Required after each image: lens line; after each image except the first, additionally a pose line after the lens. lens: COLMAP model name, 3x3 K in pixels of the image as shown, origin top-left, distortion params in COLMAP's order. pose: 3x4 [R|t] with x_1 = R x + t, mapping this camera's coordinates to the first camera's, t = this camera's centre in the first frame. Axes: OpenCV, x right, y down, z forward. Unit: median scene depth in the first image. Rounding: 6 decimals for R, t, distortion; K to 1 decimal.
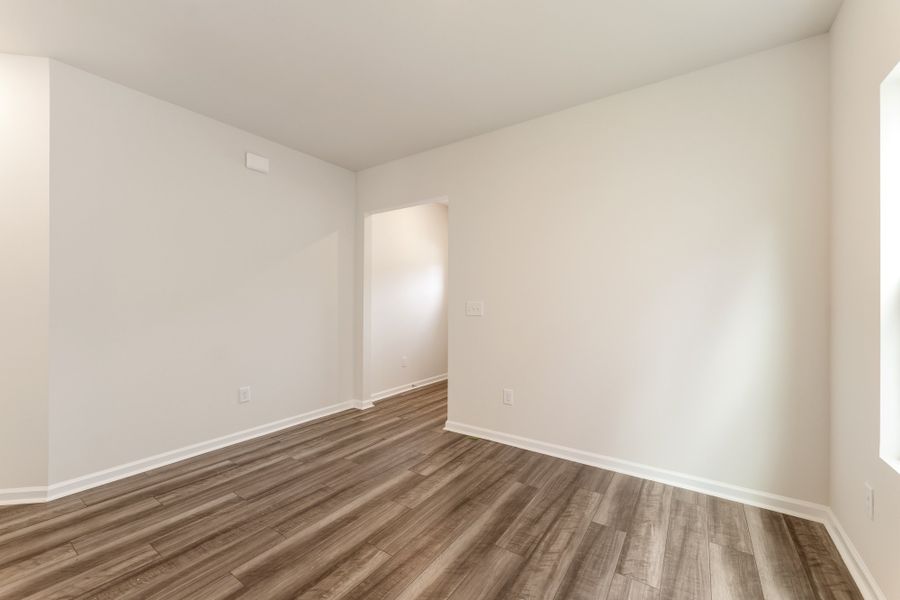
lens RADIAL K [[368.0, 0, 450.0], [0, 368.0, 300.0], [0, 0, 1]] dist [0.000137, 0.000005]
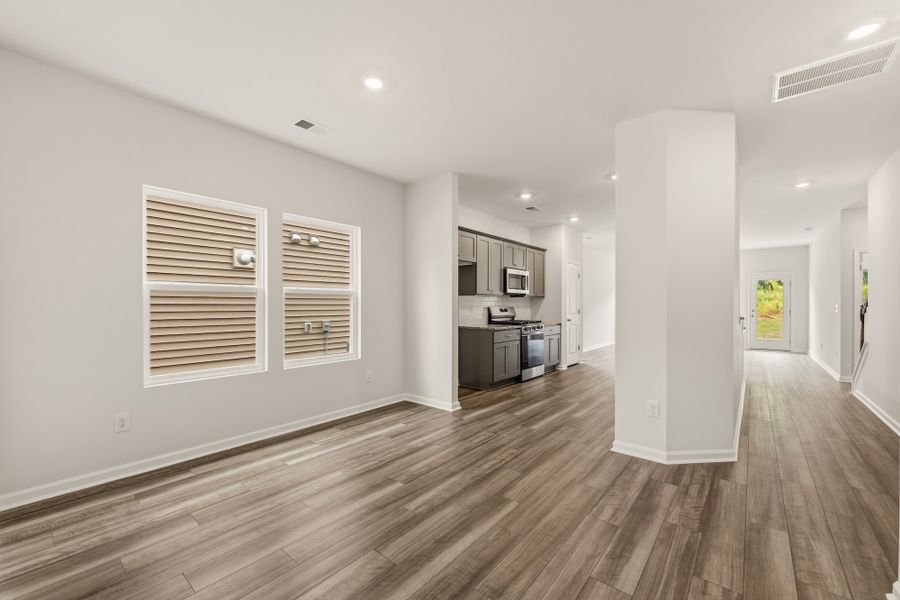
lens RADIAL K [[368.0, 0, 450.0], [0, 368.0, 300.0], [0, 0, 1]] dist [0.000137, 0.000005]
pose [[-0.995820, -0.002791, 0.091290, -0.394122], [-0.004280, 0.999861, -0.016114, 0.008818], [-0.091232, -0.016437, -0.995694, 2.043580]]
